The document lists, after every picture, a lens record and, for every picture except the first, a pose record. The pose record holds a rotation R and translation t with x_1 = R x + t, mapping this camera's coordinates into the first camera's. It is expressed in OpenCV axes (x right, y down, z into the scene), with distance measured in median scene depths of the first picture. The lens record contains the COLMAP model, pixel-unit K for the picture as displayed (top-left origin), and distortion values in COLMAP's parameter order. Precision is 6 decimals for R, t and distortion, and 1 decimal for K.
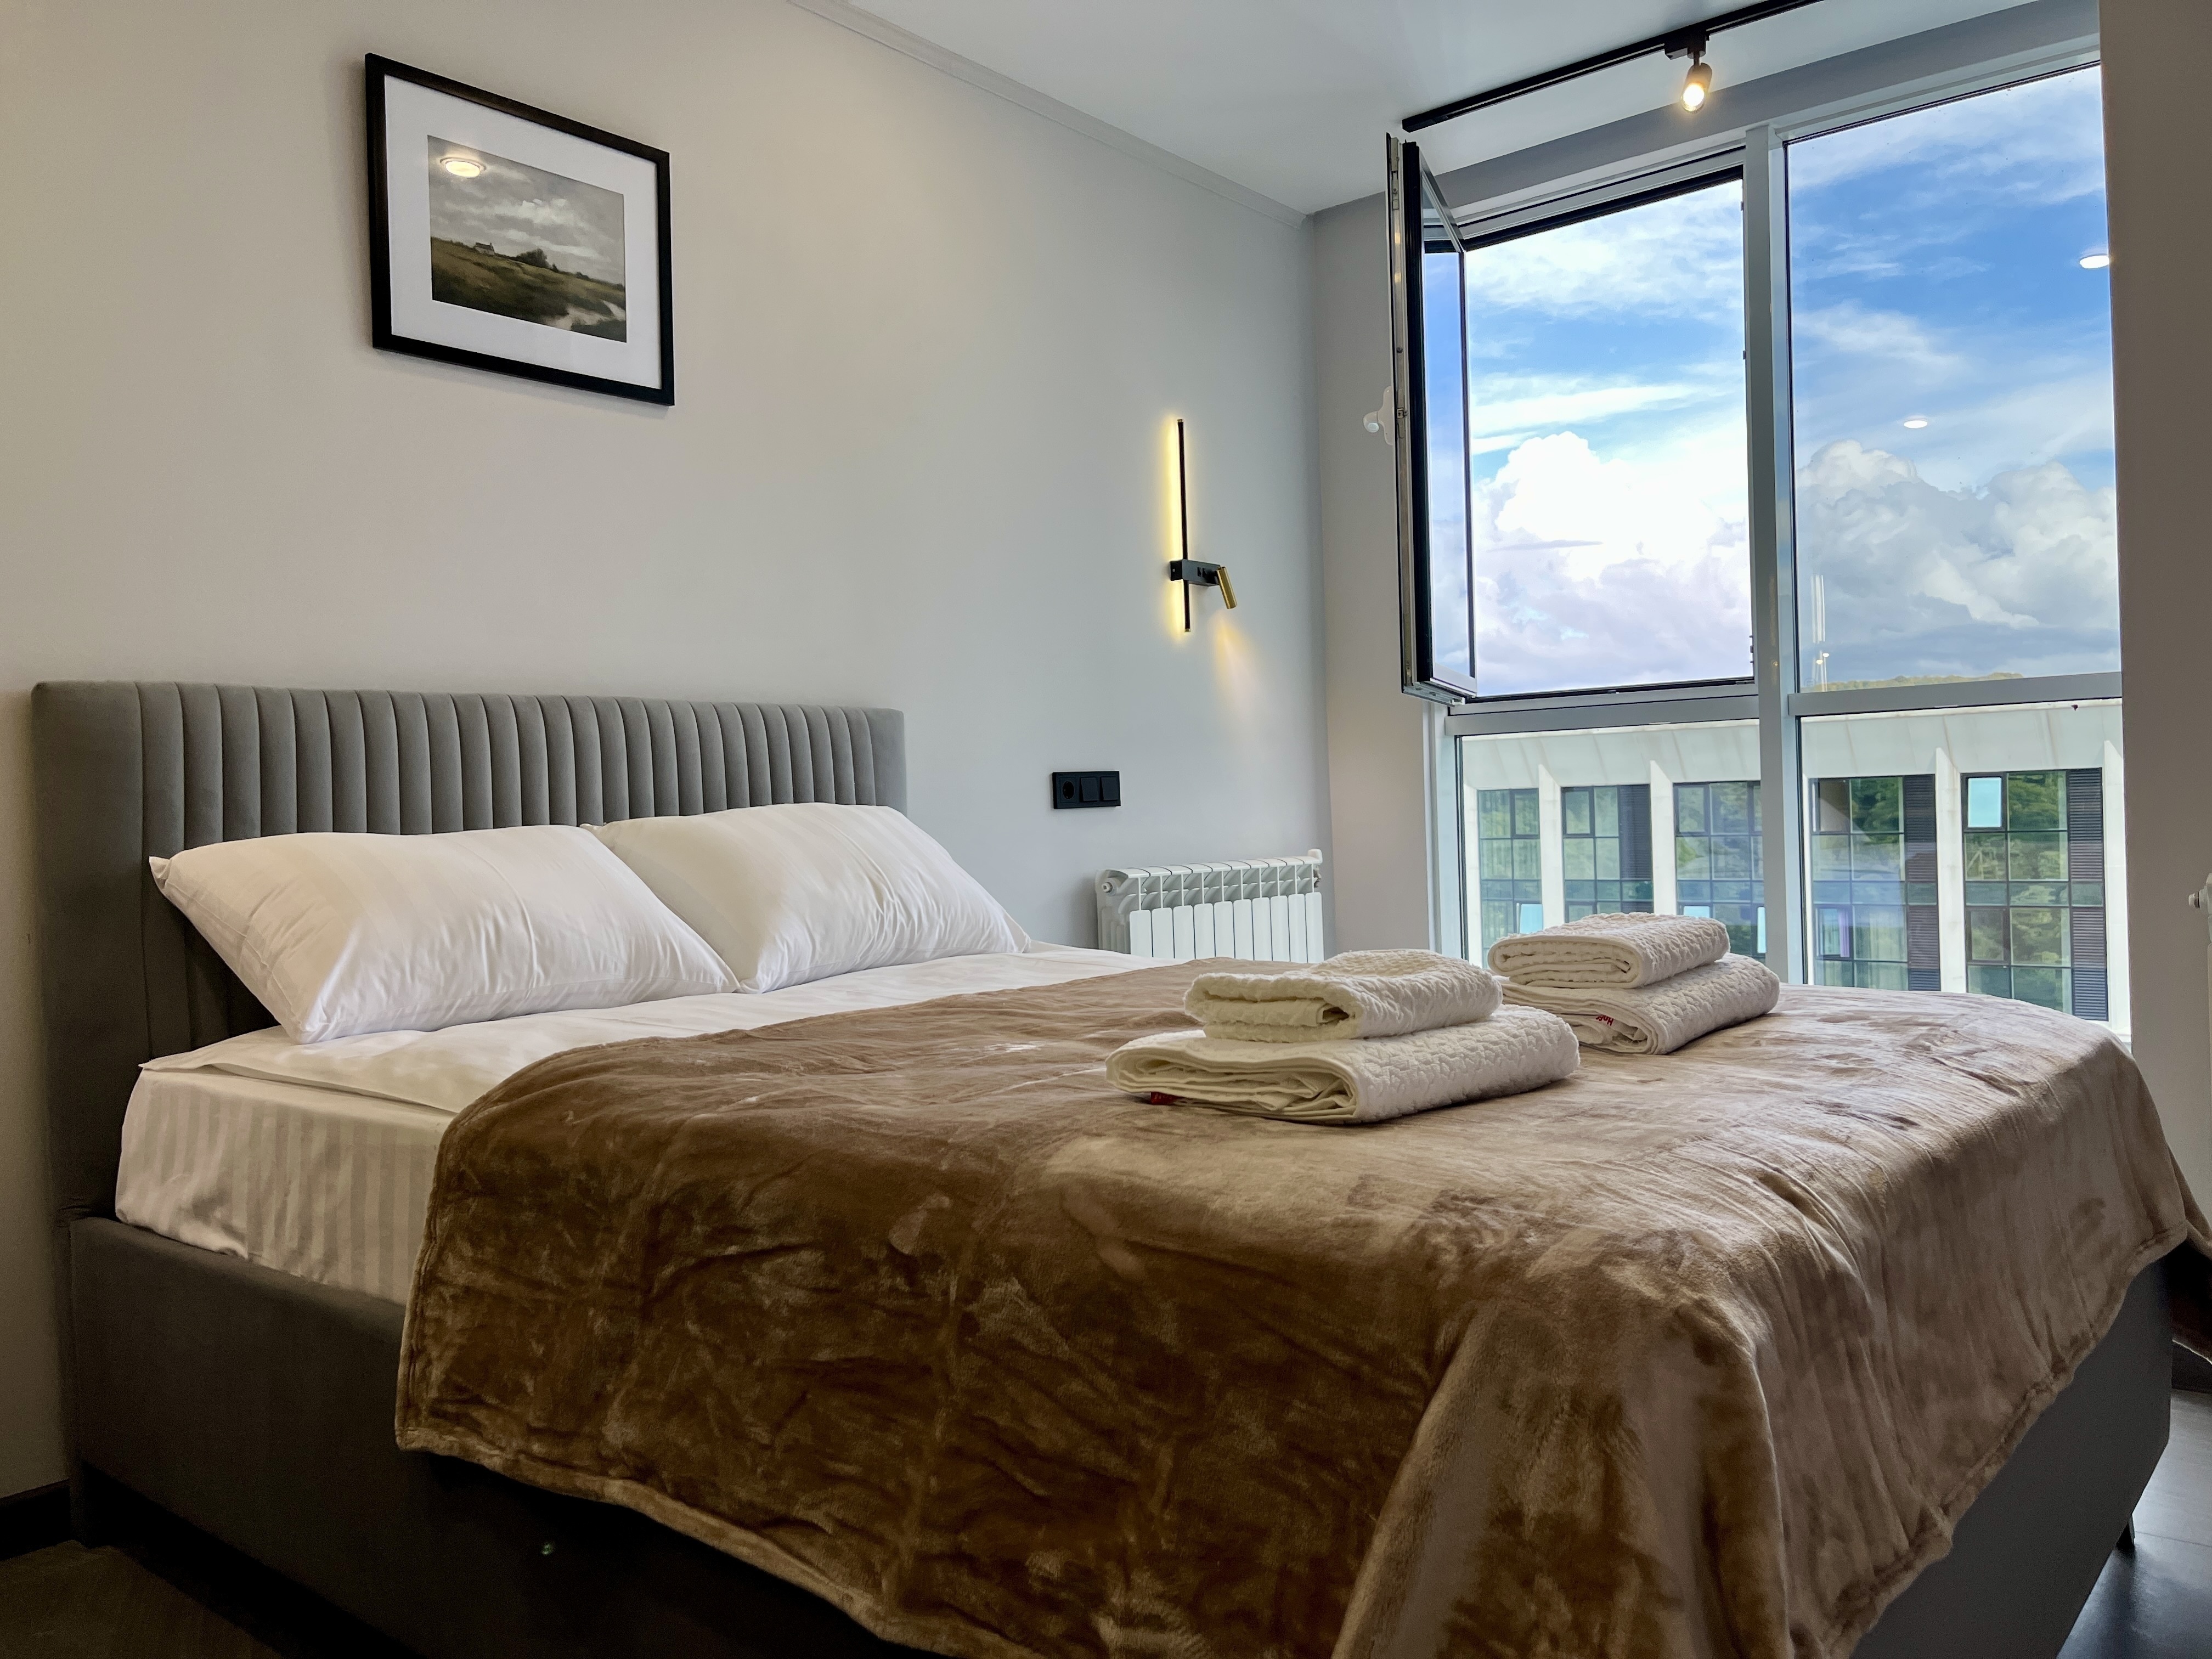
lens RADIAL K [[1685.7, 0, 1111.3], [0, 1685.7, 827.9], [0, 0, 1]] dist [0.036686, -0.013198]
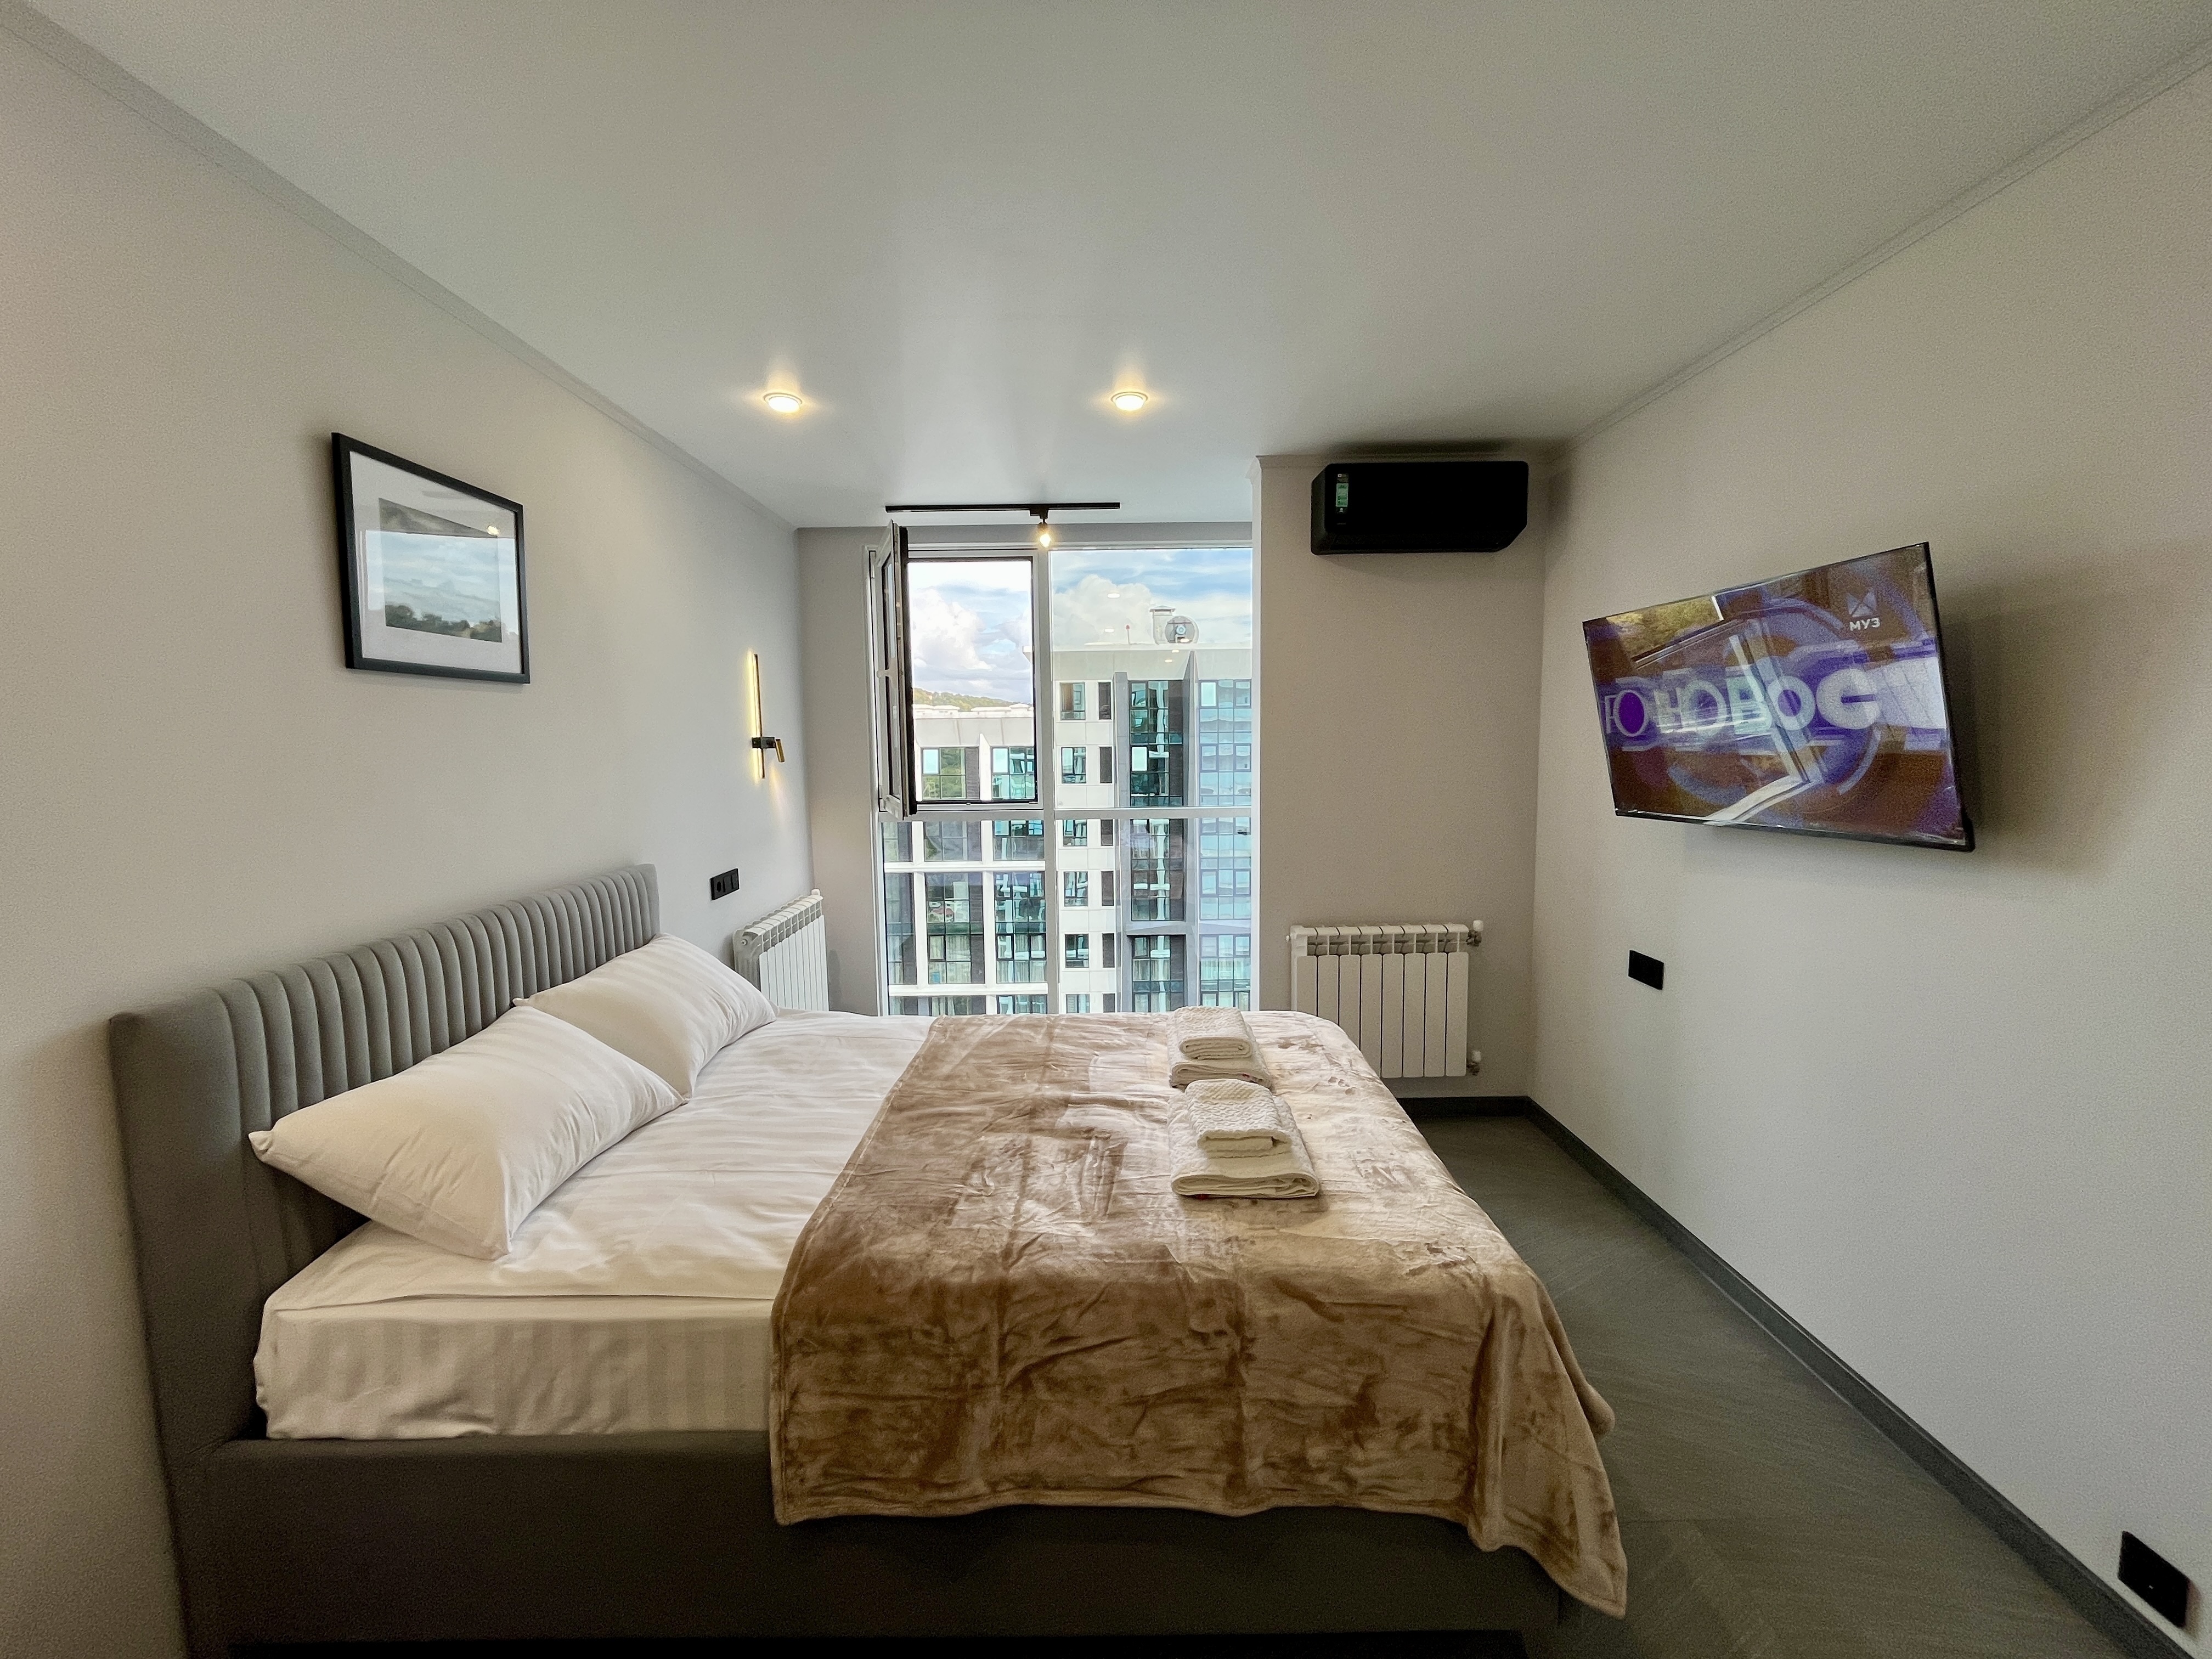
lens RADIAL K [[900.7, 0, 1102.4], [0, 900.7, 819.2], [0, 0, 1]] dist [-0.000842, -0.000448]
pose [[0.772317, -0.037424, 0.634134, -0.490411], [-0.003661, 0.997984, 0.063355, -0.245475], [-0.635227, -0.051252, 0.770623, 0.138676]]
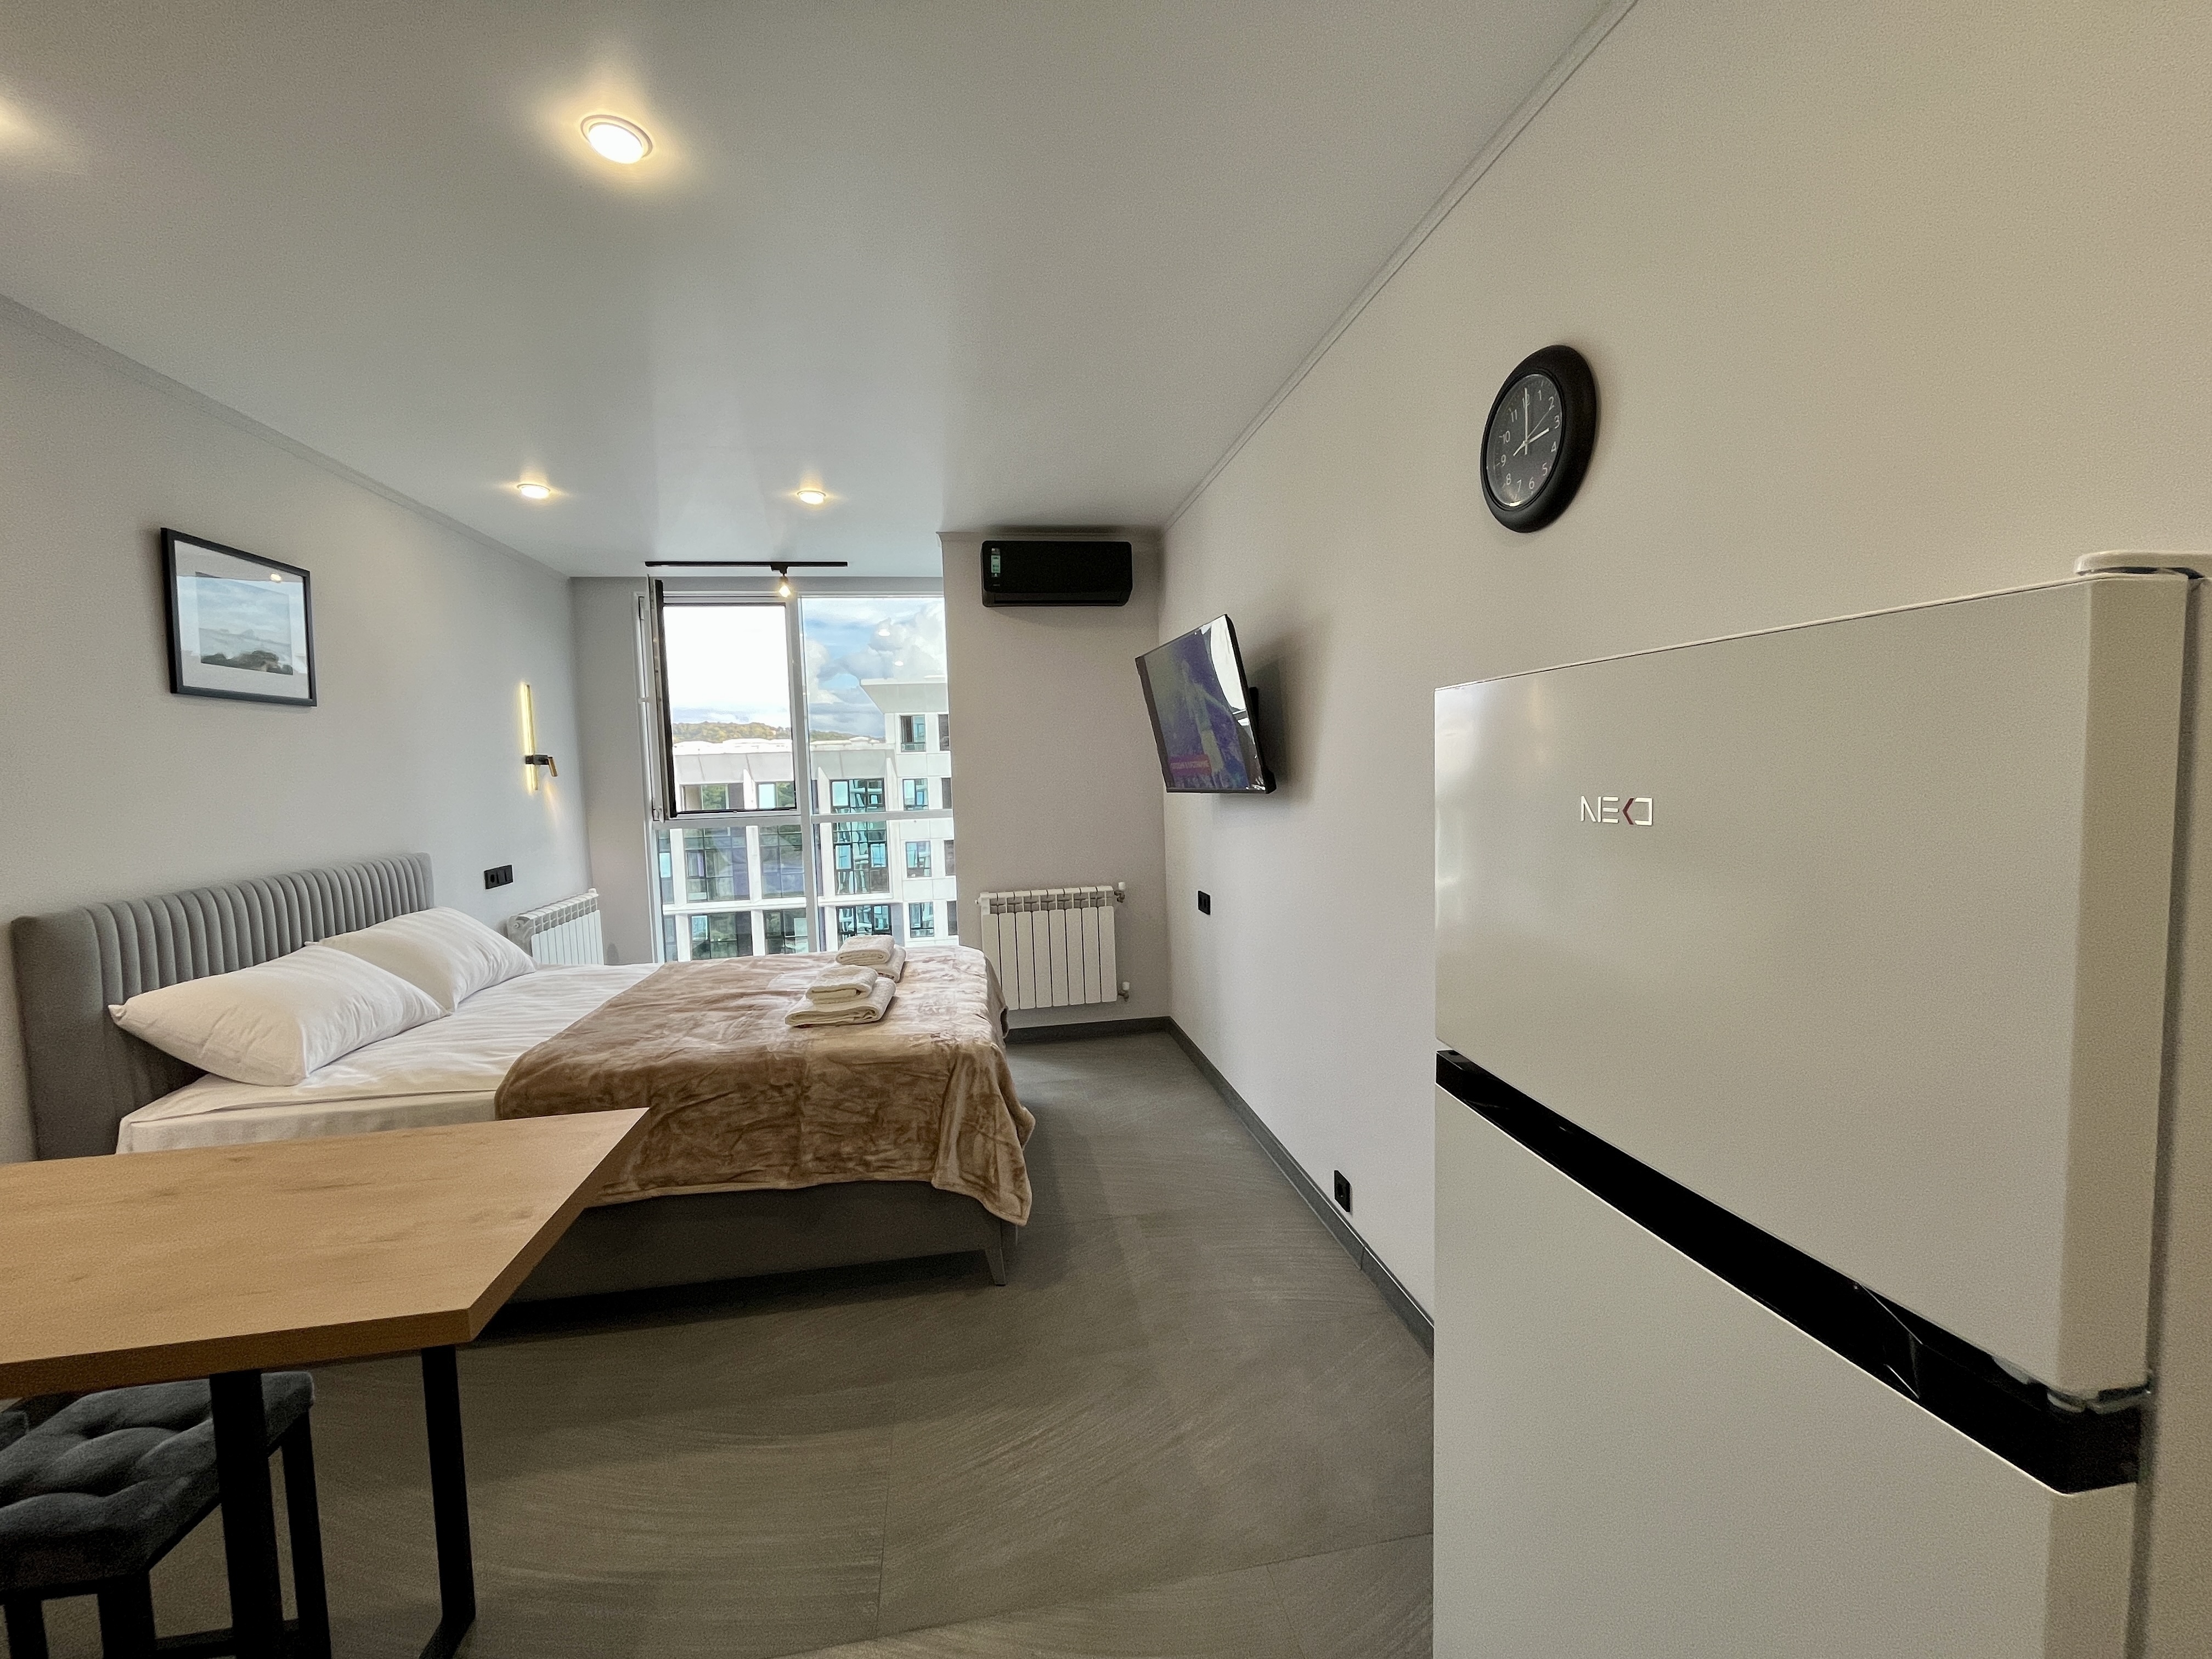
lens RADIAL K [[900.7, 0, 1101.3], [0, 900.7, 819.1], [0, 0, 1]] dist [-0.000842, -0.000448]
pose [[0.662383, -0.035695, 0.748315, -0.570040], [0.020757, 0.999355, 0.029296, -0.181972], [-0.748878, -0.003873, 0.662697, -0.391827]]
